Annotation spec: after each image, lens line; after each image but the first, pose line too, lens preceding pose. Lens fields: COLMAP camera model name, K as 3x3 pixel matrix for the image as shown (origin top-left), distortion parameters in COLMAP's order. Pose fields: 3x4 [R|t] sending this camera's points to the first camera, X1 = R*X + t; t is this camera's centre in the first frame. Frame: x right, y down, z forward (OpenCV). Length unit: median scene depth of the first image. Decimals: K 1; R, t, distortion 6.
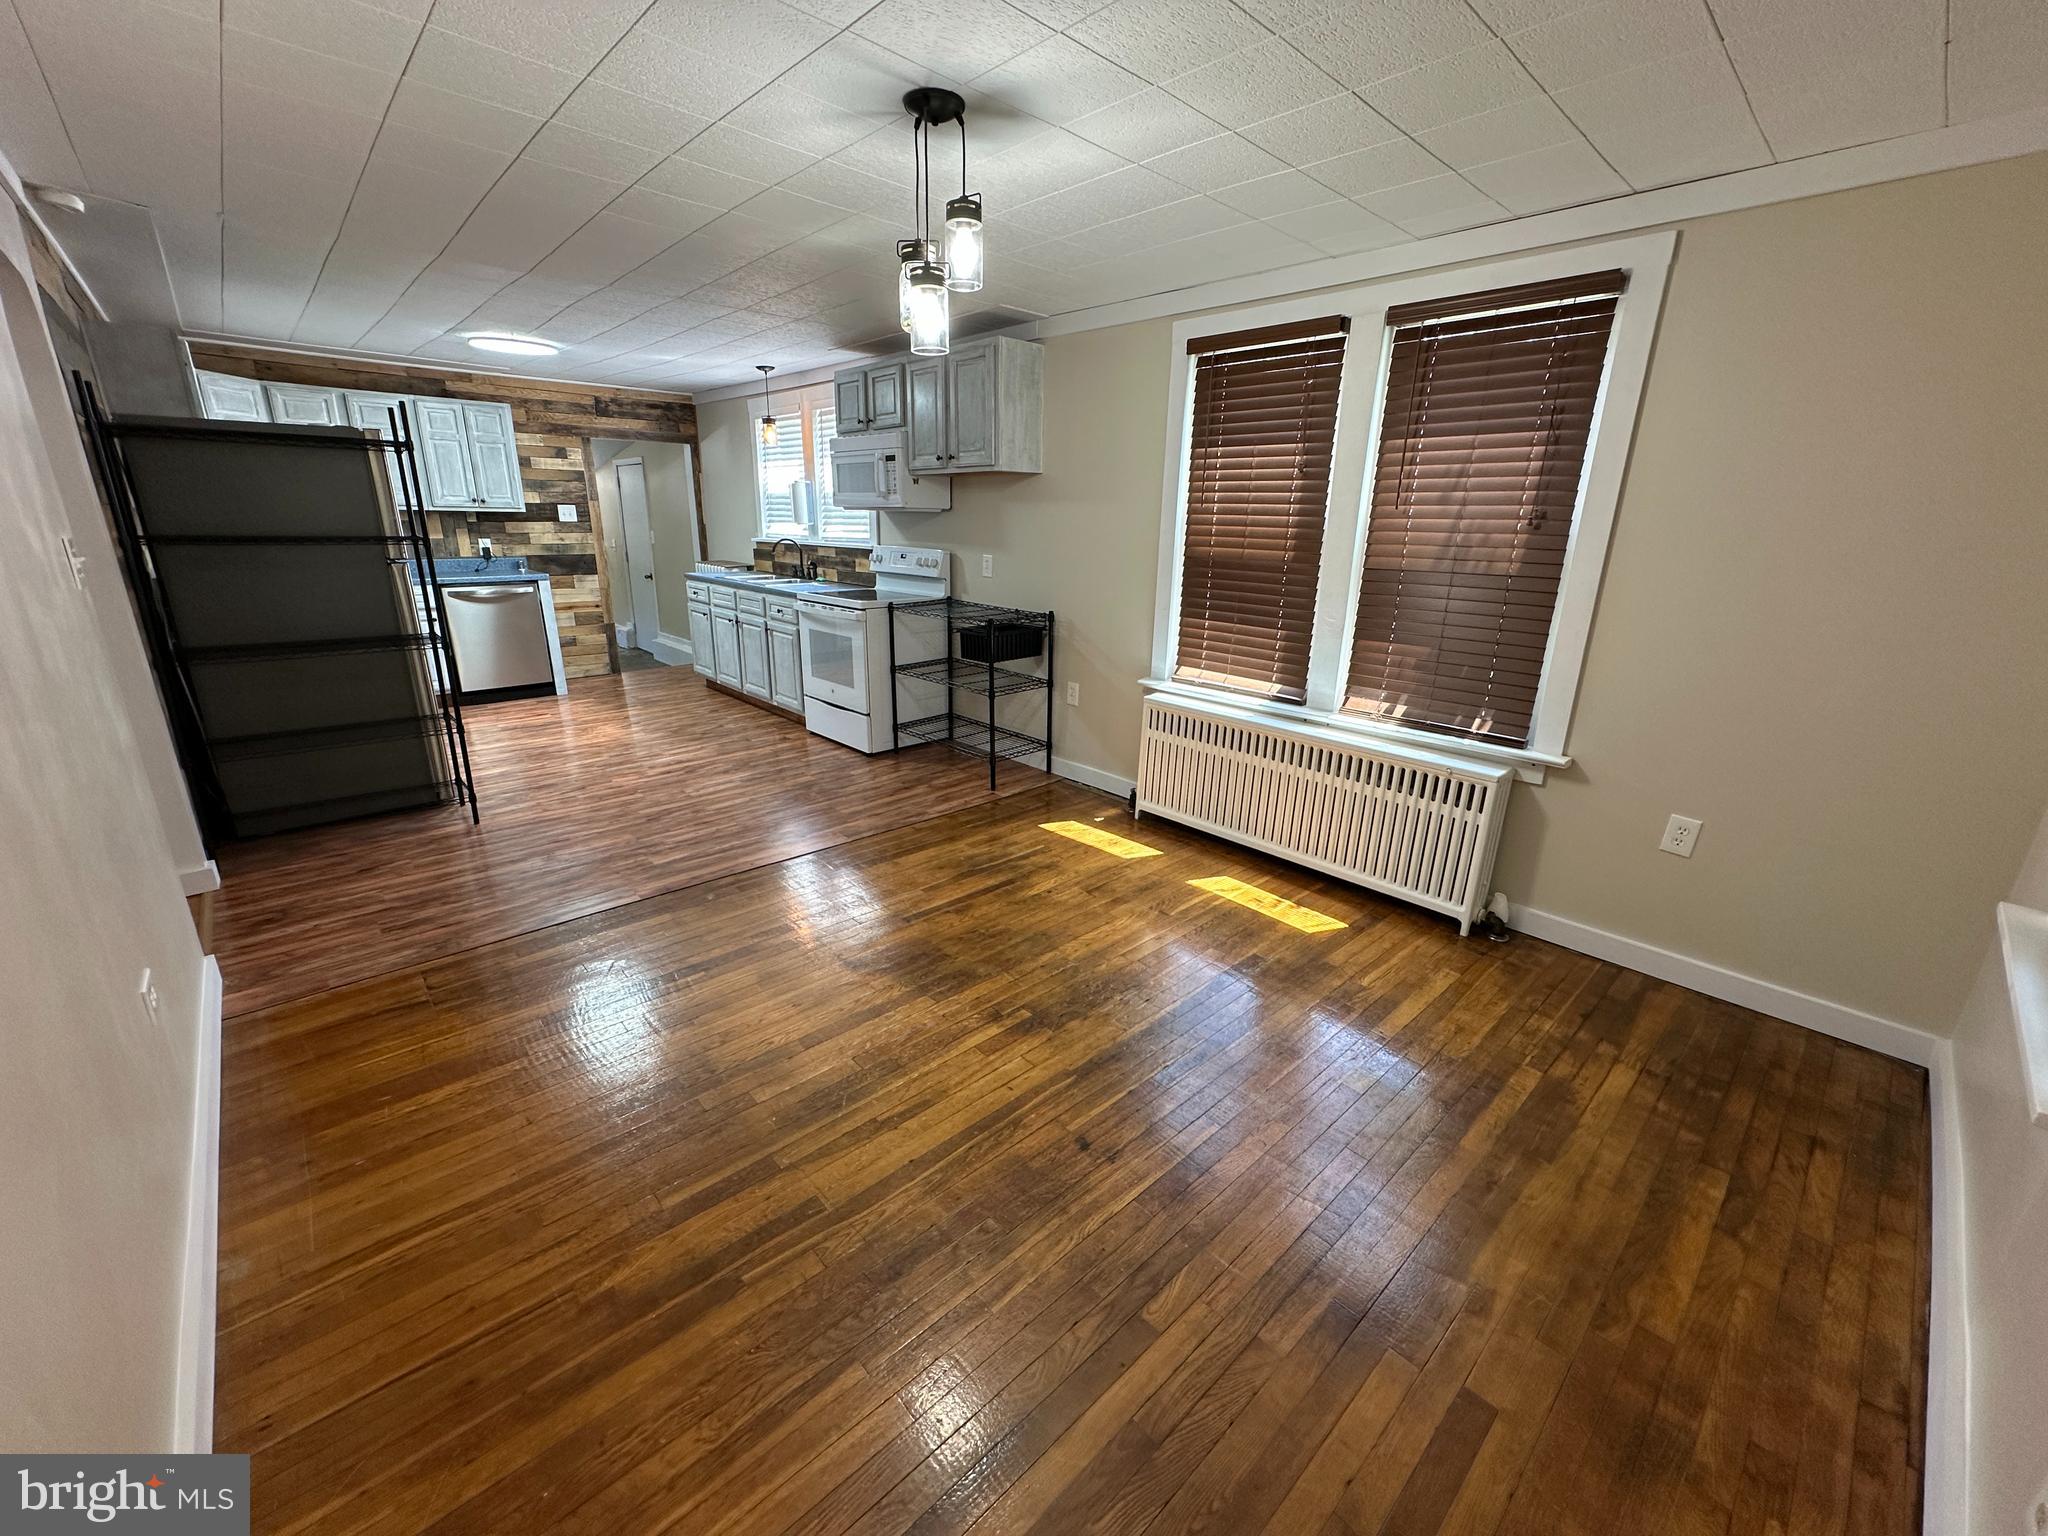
lens RADIAL K [[816.6, 0, 1029.7], [0, 816.6, 767.6], [0, 0, 1]] dist [-0.001780, 0.000369]
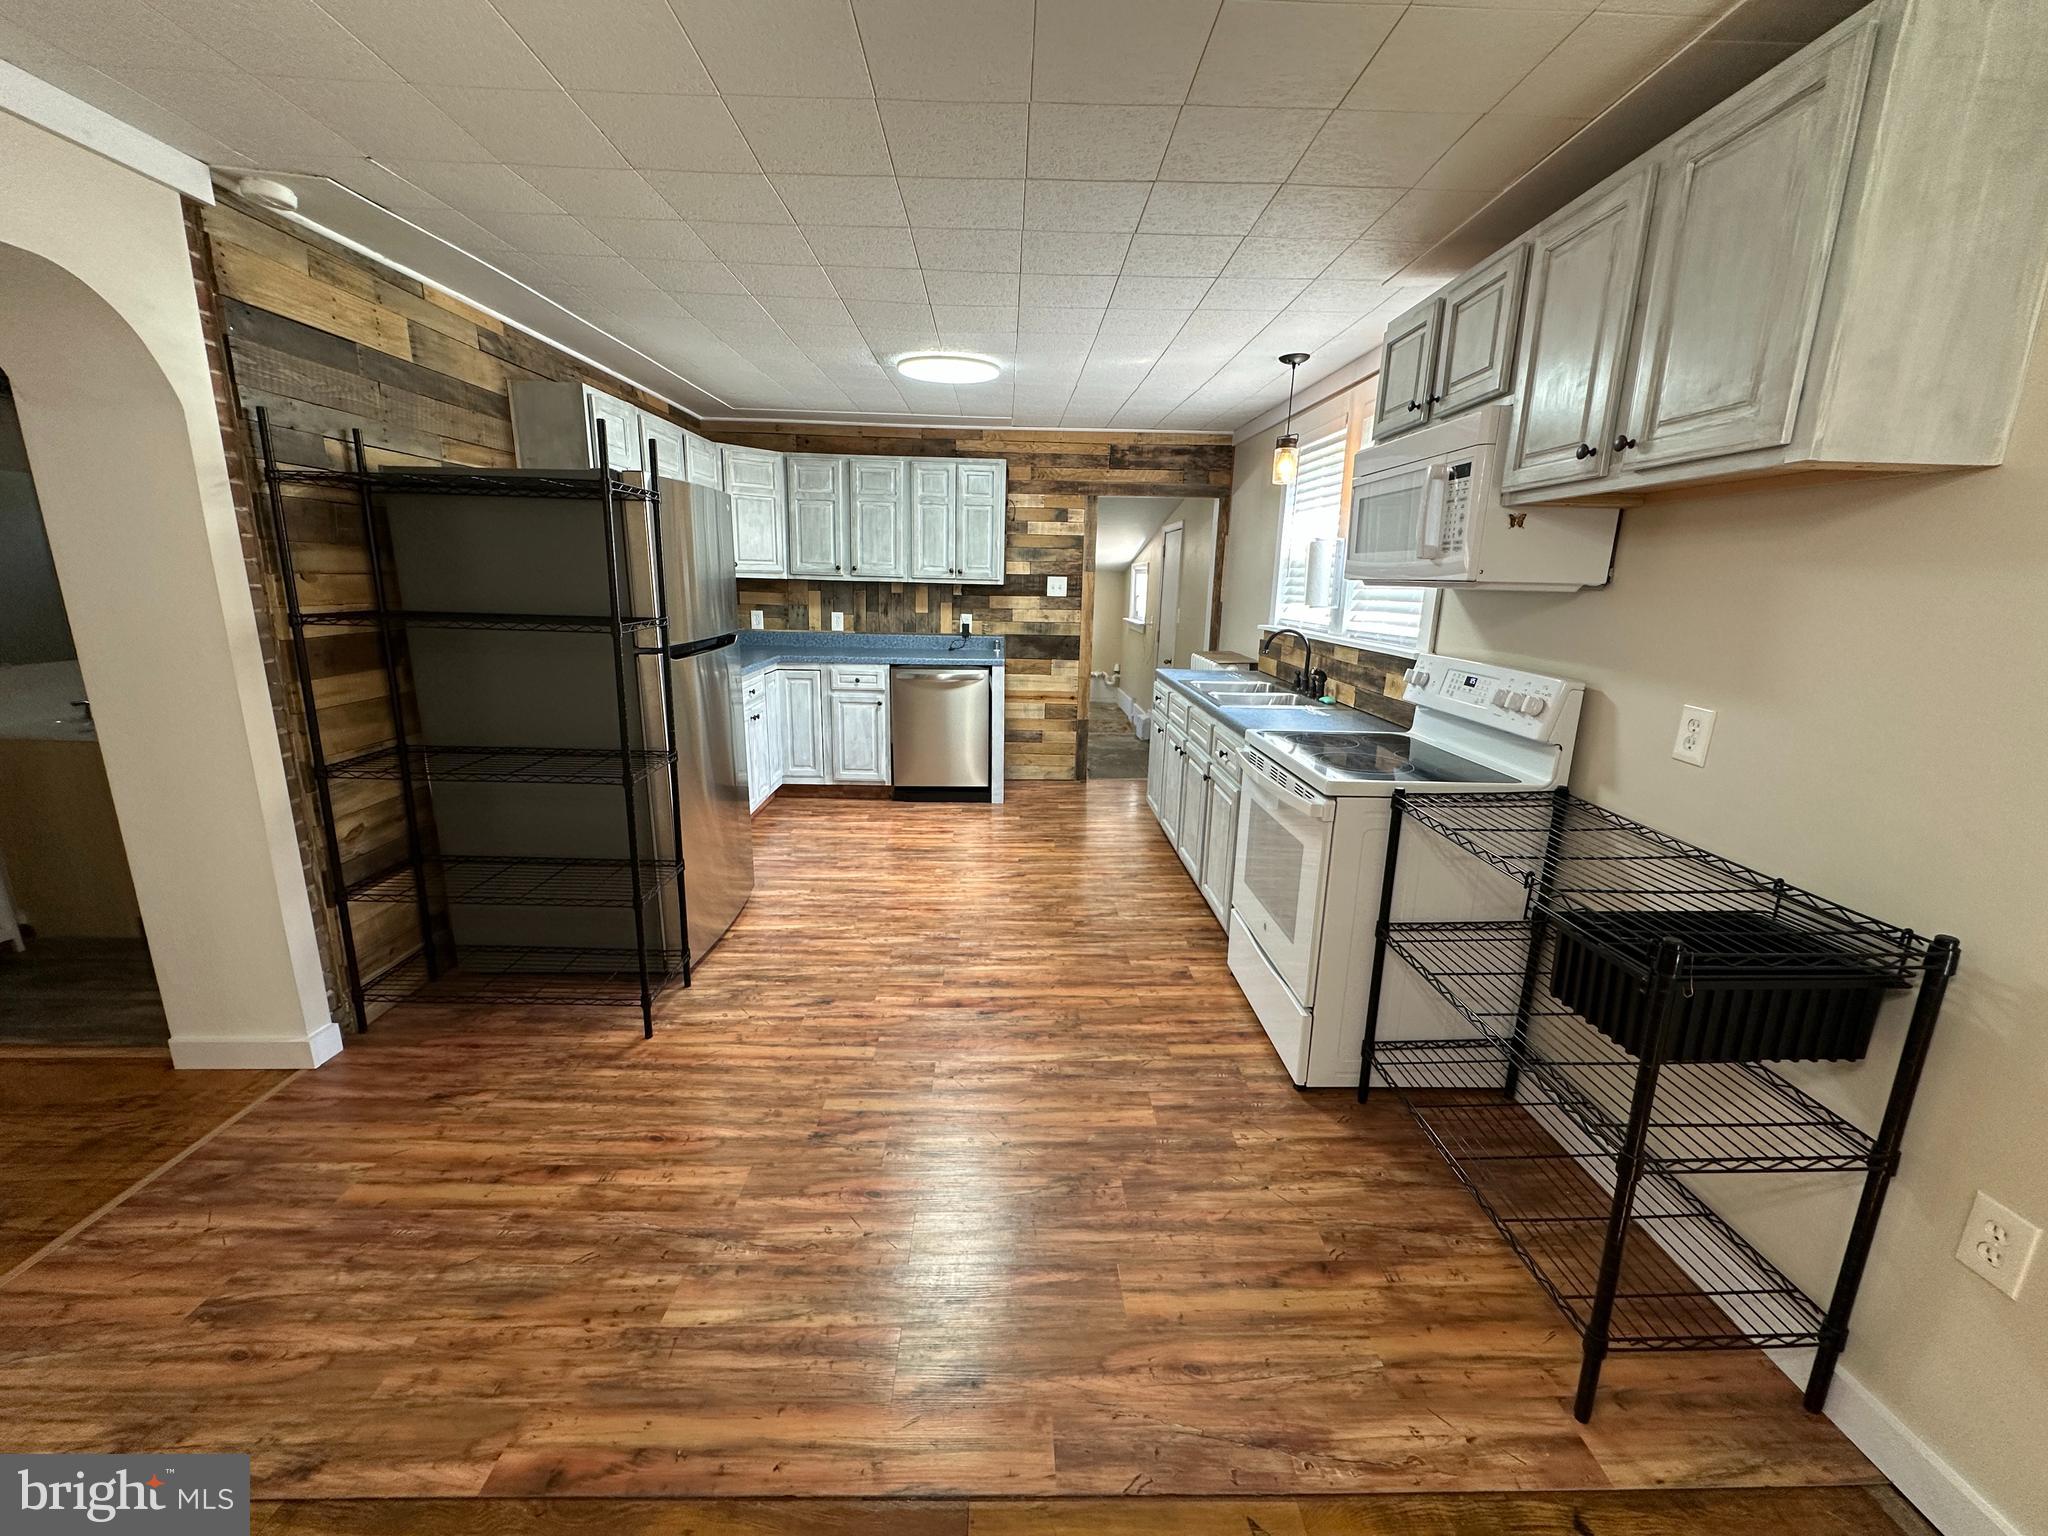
lens RADIAL K [[816.6, 0, 1026.7], [0, 816.6, 764.4], [0, 0, 1]] dist [-0.001780, 0.000369]
pose [[0.744462, 0.150054, -0.650584, -0.033367], [-0.206599, 0.978367, -0.010755, -0.162670], [0.634896, 0.142416, 0.759358, 0.512258]]
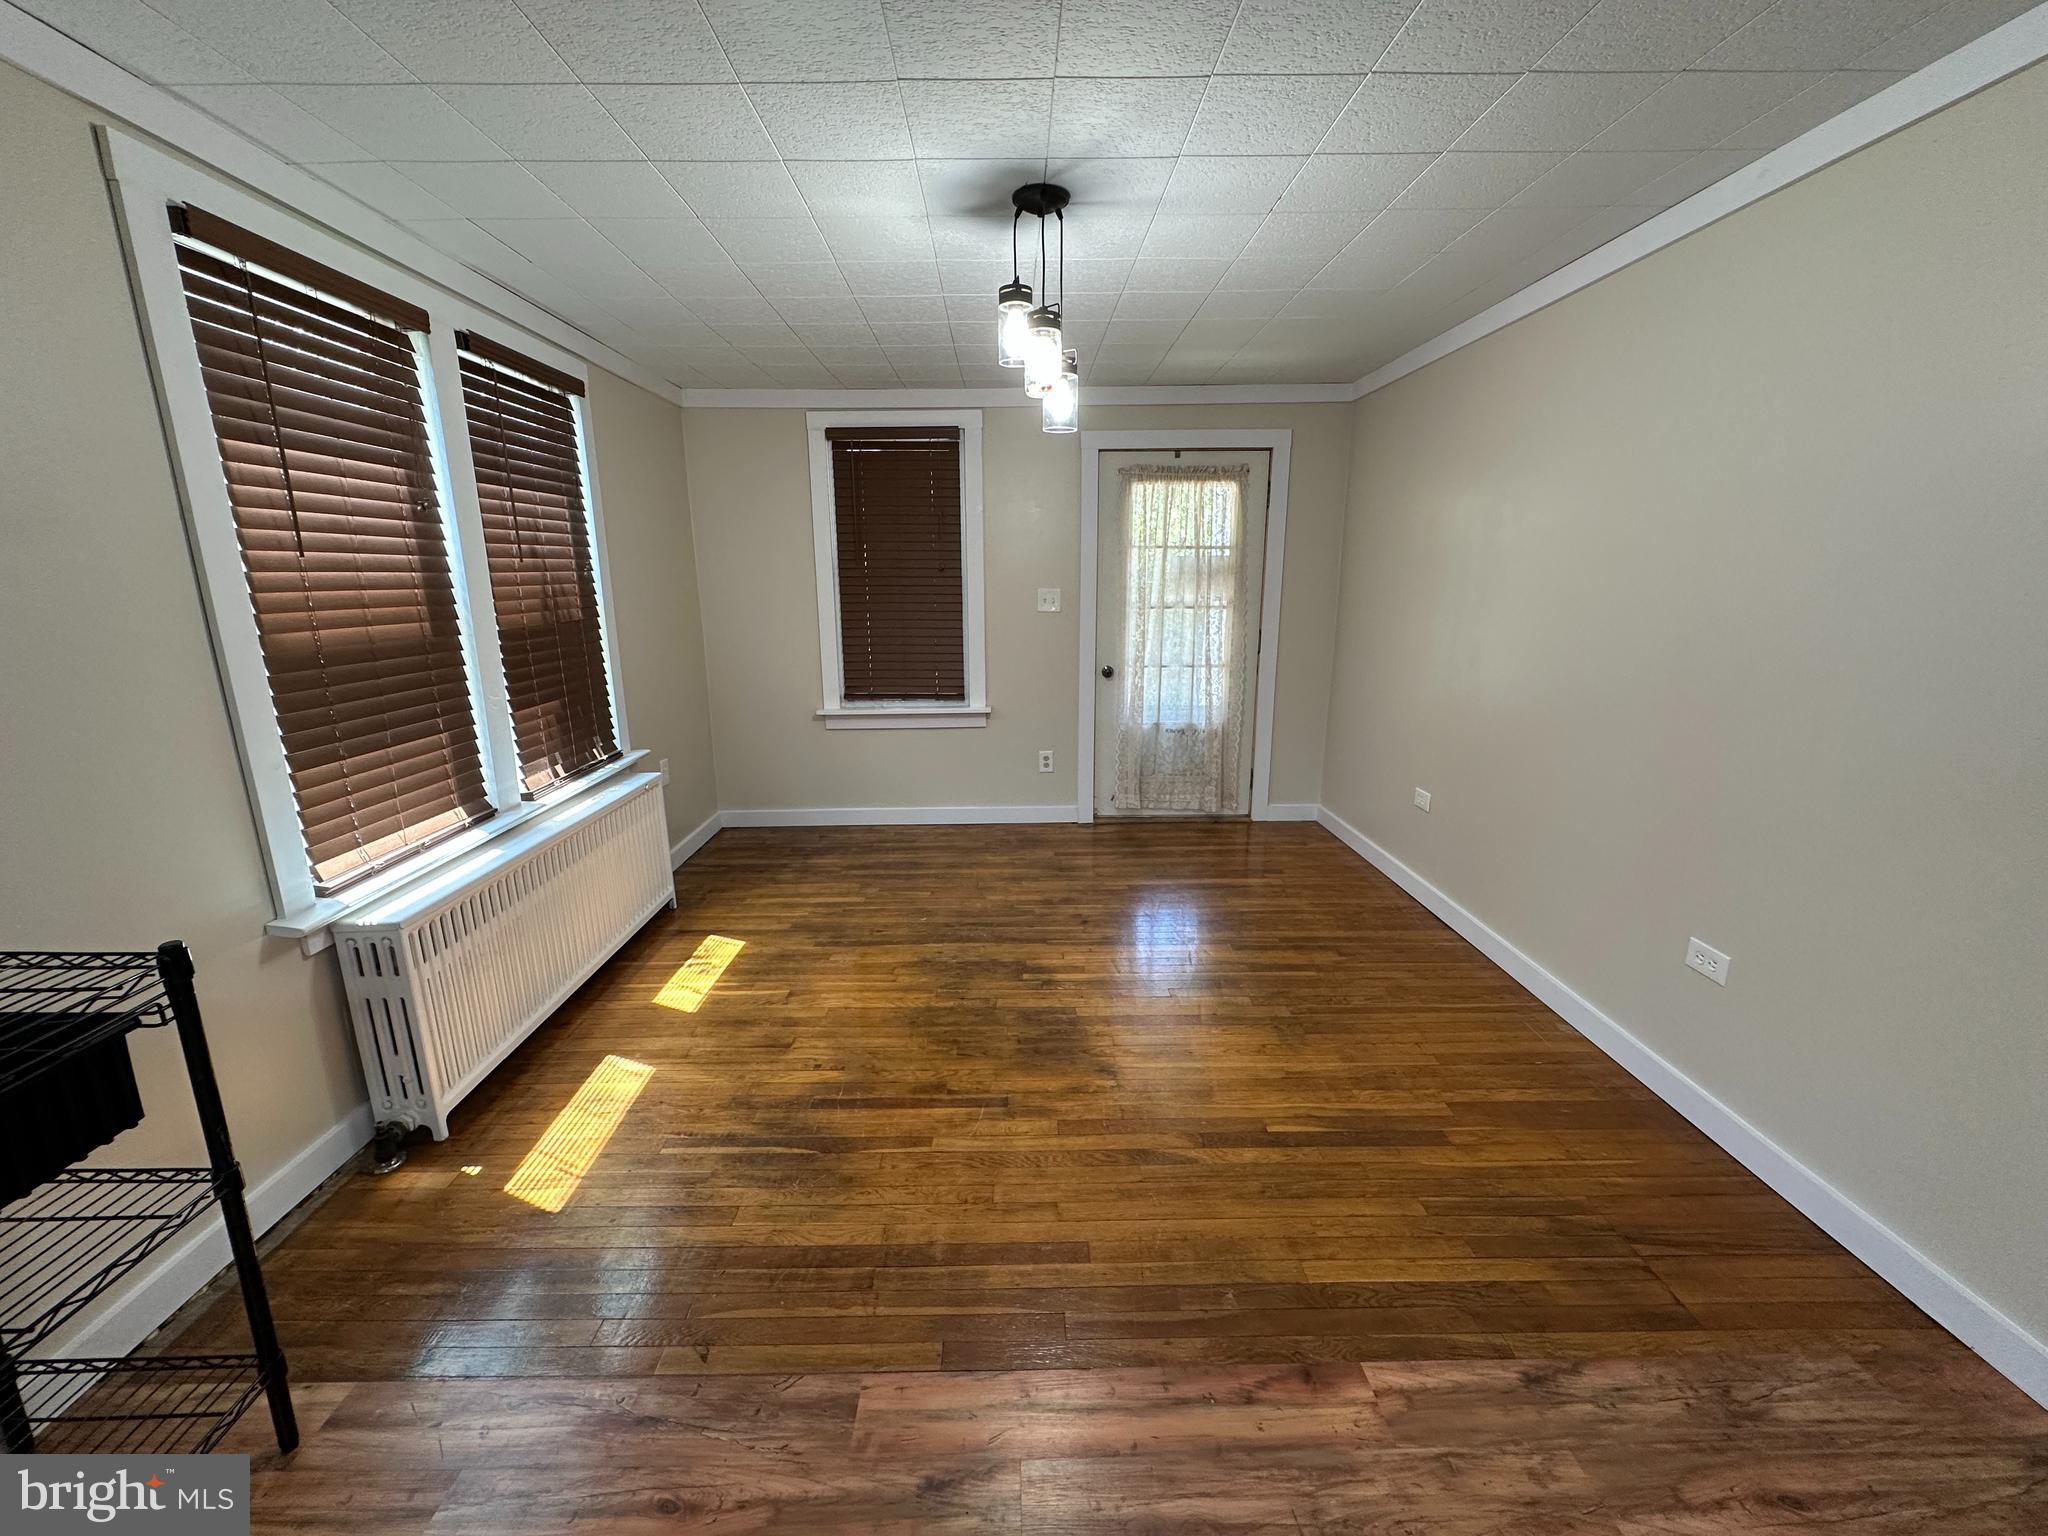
lens RADIAL K [[816.6, 0, 1024.3], [0, 816.6, 765.7], [0, 0, 1]] dist [-0.001780, 0.000369]
pose [[-0.740424, -0.169482, 0.650422, -0.368911], [0.192134, 0.873940, 0.446446, -0.256667], [-0.644094, 0.455527, -0.614523, 0.801353]]
